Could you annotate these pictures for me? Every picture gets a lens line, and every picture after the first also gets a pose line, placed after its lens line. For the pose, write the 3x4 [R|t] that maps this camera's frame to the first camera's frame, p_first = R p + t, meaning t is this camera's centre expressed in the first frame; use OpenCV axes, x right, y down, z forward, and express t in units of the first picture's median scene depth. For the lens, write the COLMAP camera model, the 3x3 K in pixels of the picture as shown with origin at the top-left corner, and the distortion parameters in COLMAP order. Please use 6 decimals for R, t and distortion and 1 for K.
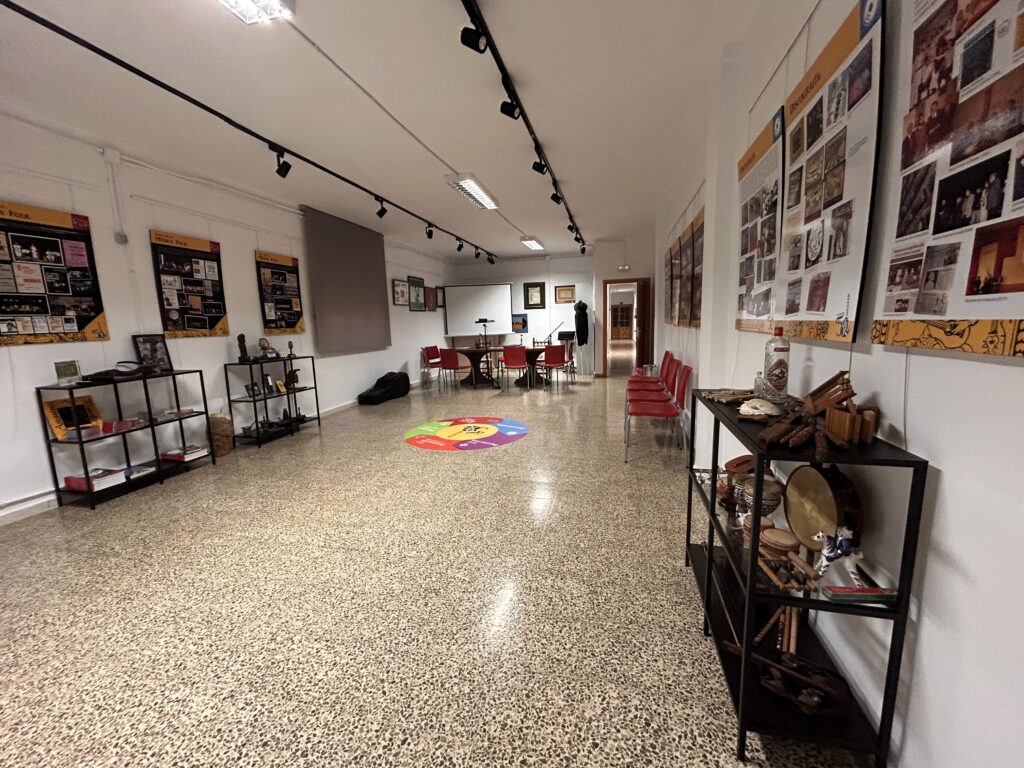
lens RADIAL K [[410.4, 0, 508.9], [0, 410.4, 384.0], [0, 0, 1]] dist [0.001538, -0.000610]
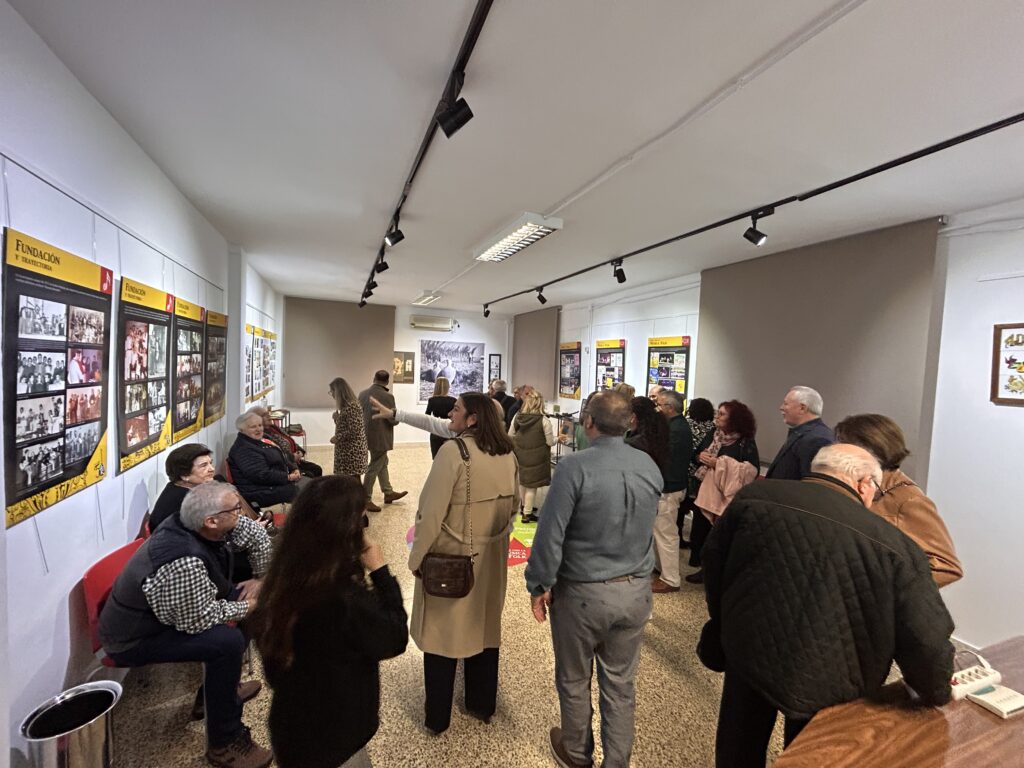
lens RADIAL K [[410.4, 0, 508.9], [0, 410.4, 384.0], [0, 0, 1]] dist [0.001538, -0.000610]
pose [[-0.796333, 0.031867, -0.604018, 0.424088], [-0.101957, 0.977250, 0.185977, -0.424458], [0.596203, 0.209683, -0.774968, 1.902109]]
